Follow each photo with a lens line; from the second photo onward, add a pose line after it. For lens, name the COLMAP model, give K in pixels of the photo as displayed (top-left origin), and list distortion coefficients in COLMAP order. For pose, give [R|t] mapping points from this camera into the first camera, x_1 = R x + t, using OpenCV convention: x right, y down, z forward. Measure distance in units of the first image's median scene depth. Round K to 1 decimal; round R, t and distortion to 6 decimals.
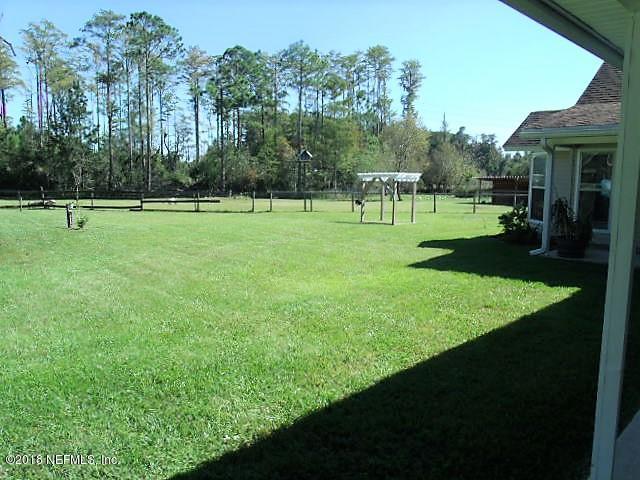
lens RADIAL K [[510.5, 0, 320.0], [0, 510.5, 240.0], [0, 0, 1]] dist [-0.056217, -0.000170]
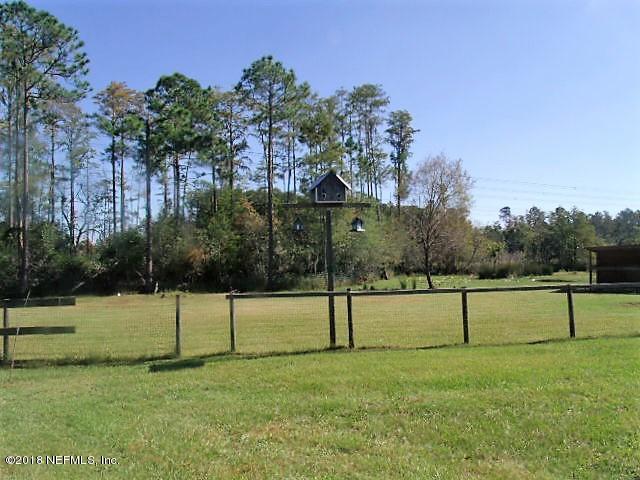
lens RADIAL K [[510.5, 0, 320.0], [0, 510.5, 240.0], [0, 0, 1]] dist [-0.056217, -0.000170]
pose [[0.995823, -0.028541, 0.086735, -0.032226], [0.042022, 0.986574, -0.157817, -0.037330], [-0.081066, 0.160803, 0.983652, 0.331468]]
